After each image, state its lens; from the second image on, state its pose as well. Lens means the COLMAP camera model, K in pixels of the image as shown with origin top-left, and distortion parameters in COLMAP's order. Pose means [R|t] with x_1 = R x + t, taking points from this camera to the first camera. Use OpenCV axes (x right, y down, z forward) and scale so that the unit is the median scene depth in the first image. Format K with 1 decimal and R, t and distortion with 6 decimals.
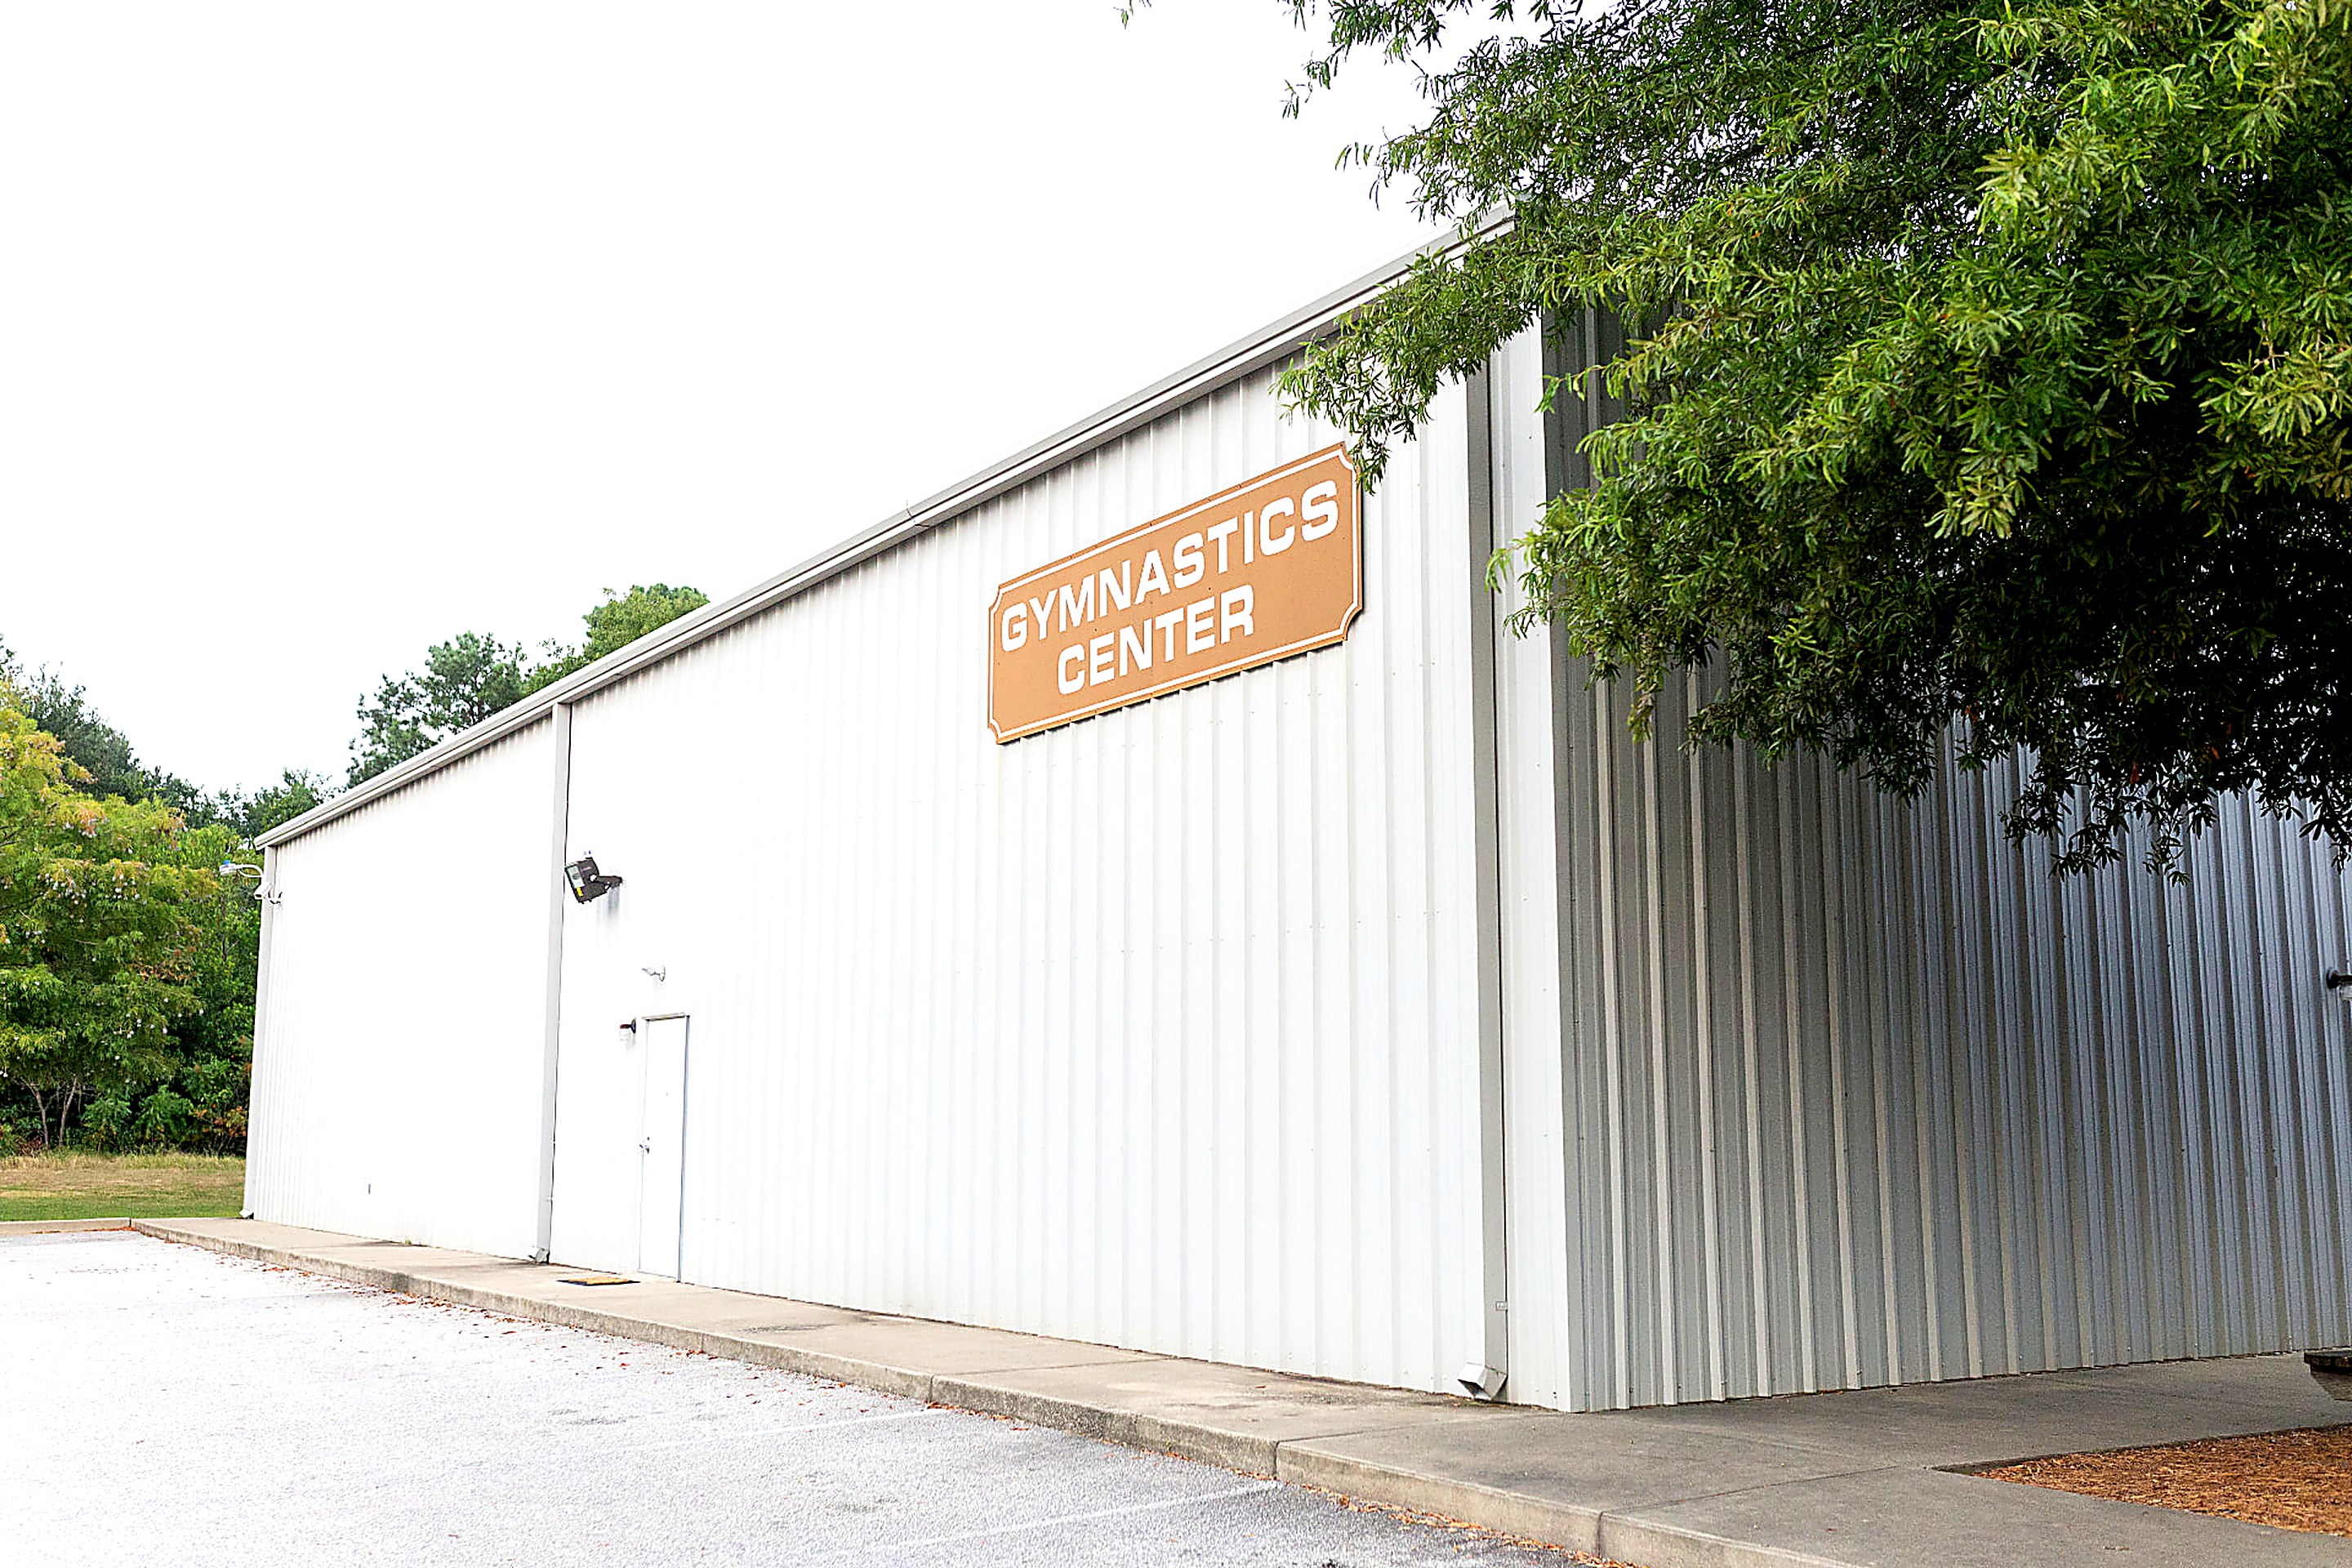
lens RADIAL K [[2279.1, 0, 1178.4], [0, 2279.1, 782.5], [0, 0, 1]] dist [0.012654, 0.000000]
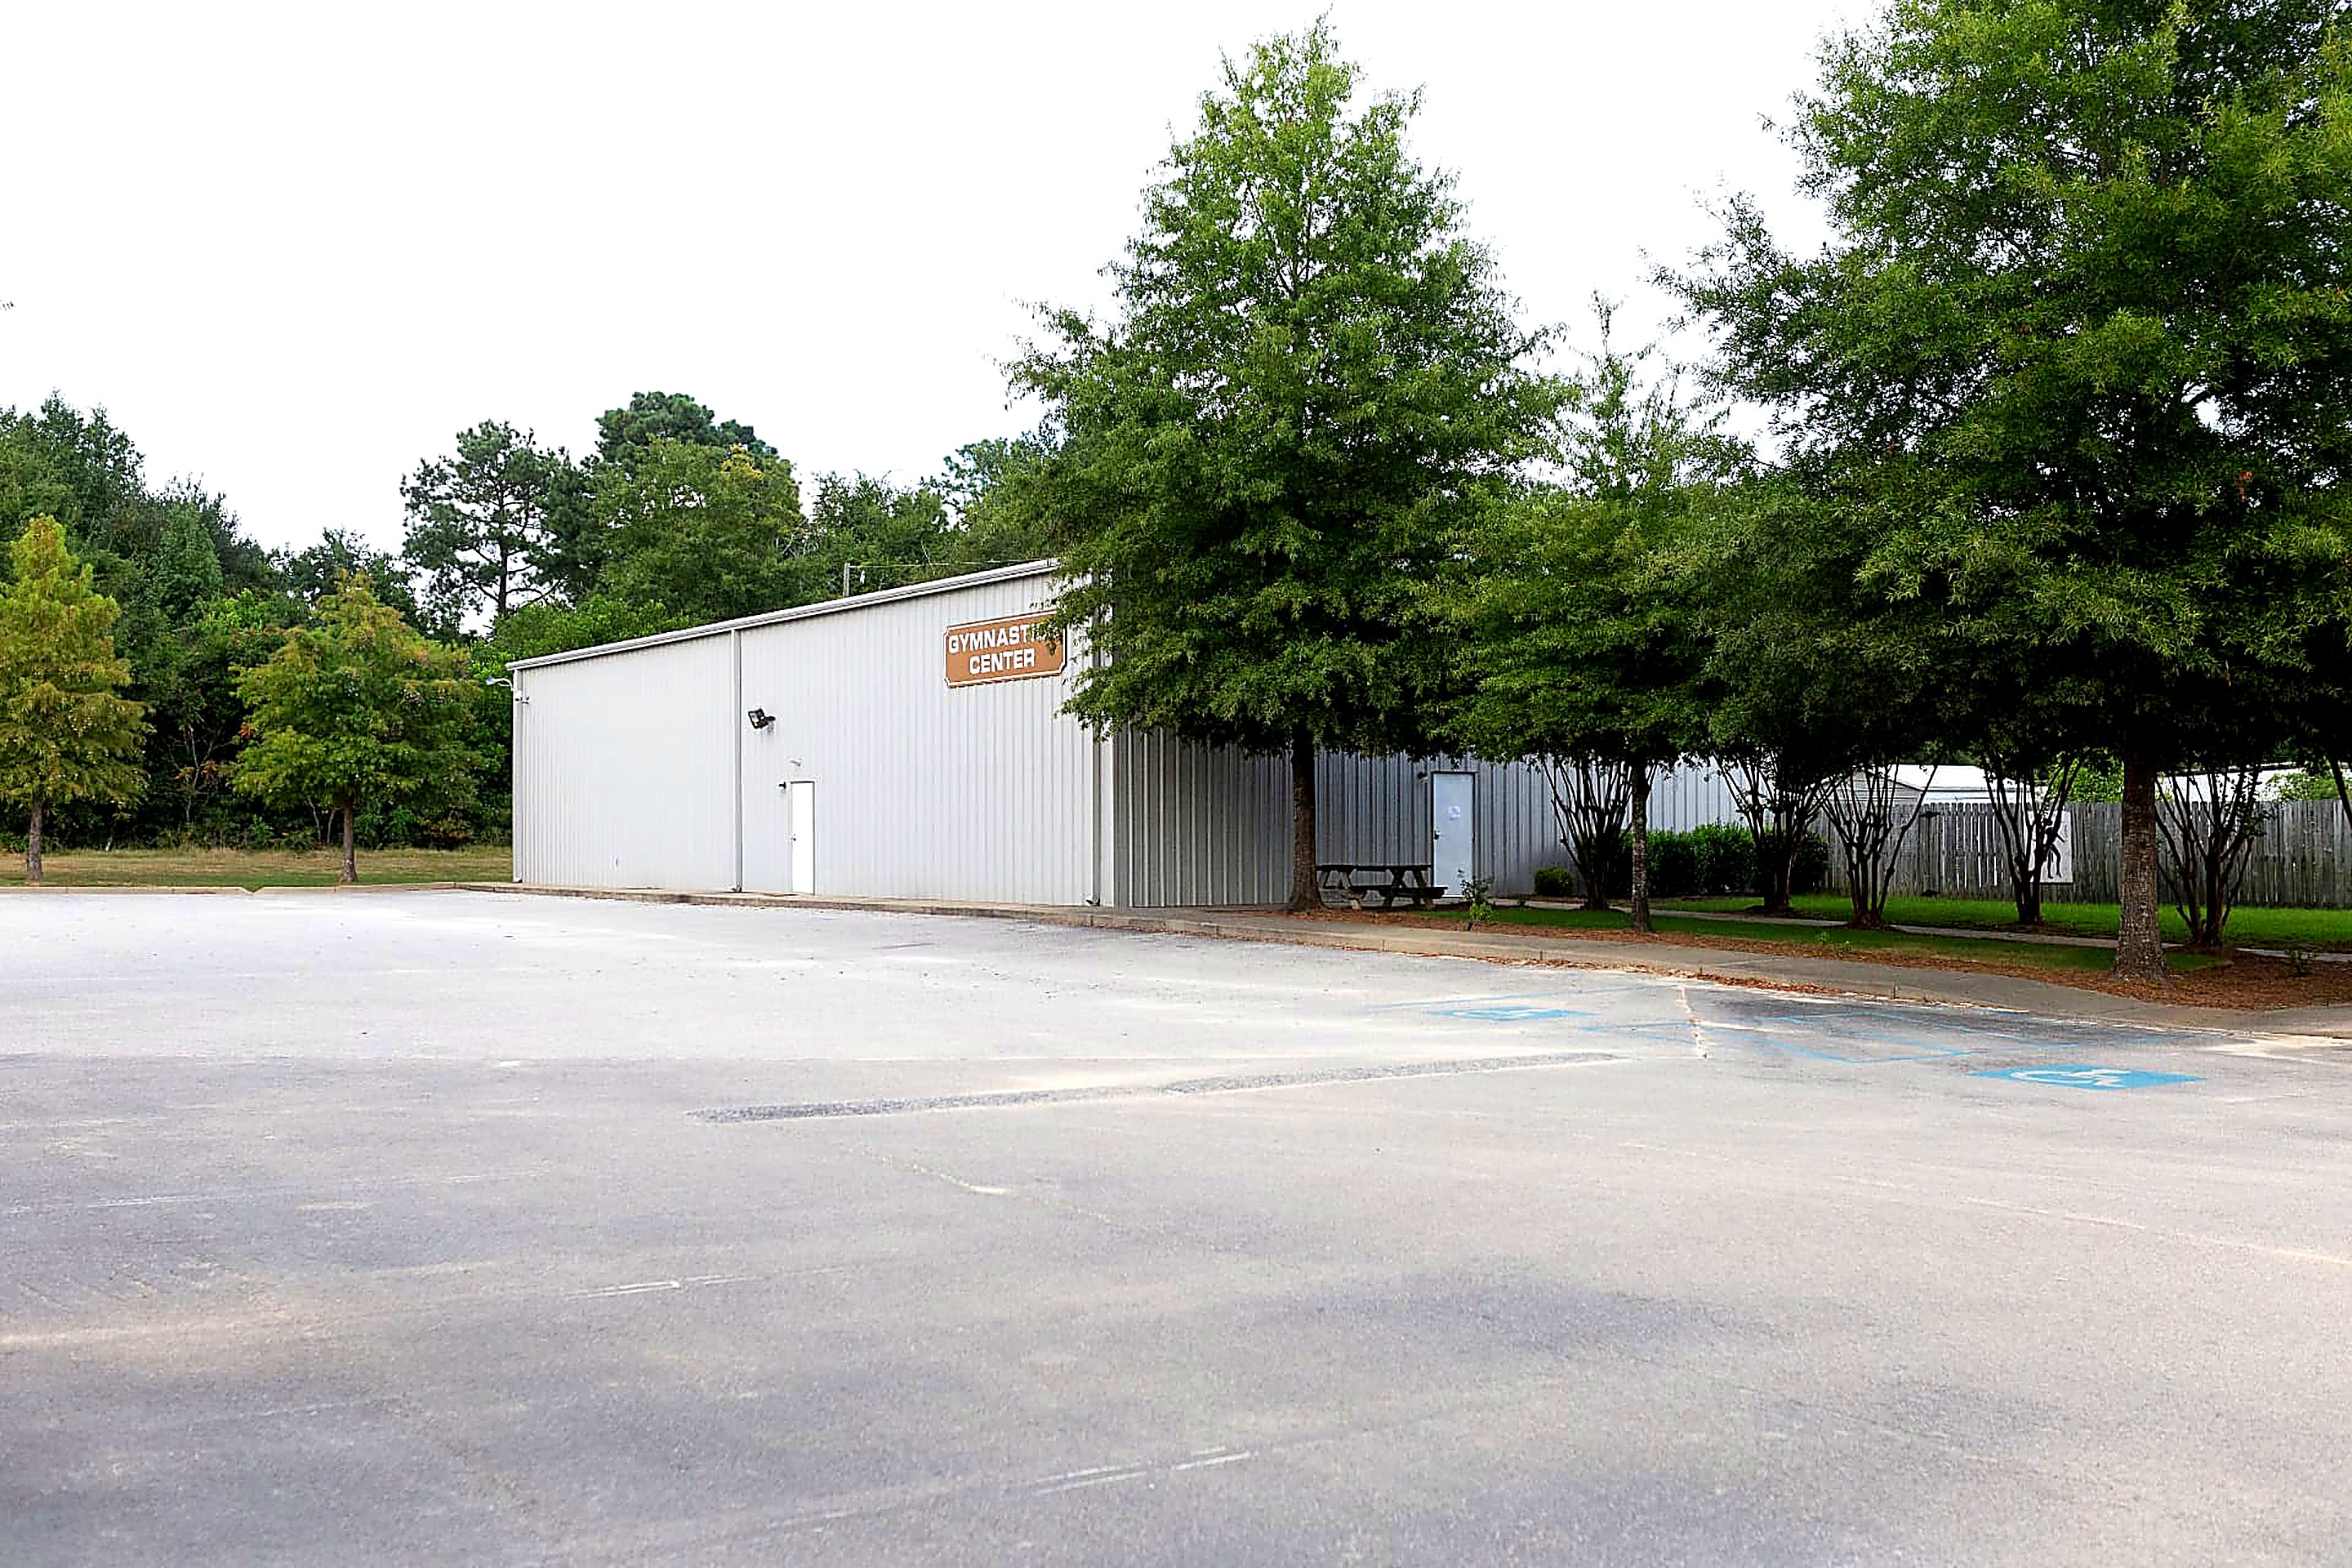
lens RADIAL K [[2279.1, 0, 1177.1], [0, 2279.1, 789.1], [0, 0, 1]] dist [0.012654, 0.000000]
pose [[0.999619, -0.005922, 0.026977, 0.052541], [0.002275, 0.991075, 0.133285, -0.115044], [-0.027525, -0.133173, 0.990711, -0.755858]]
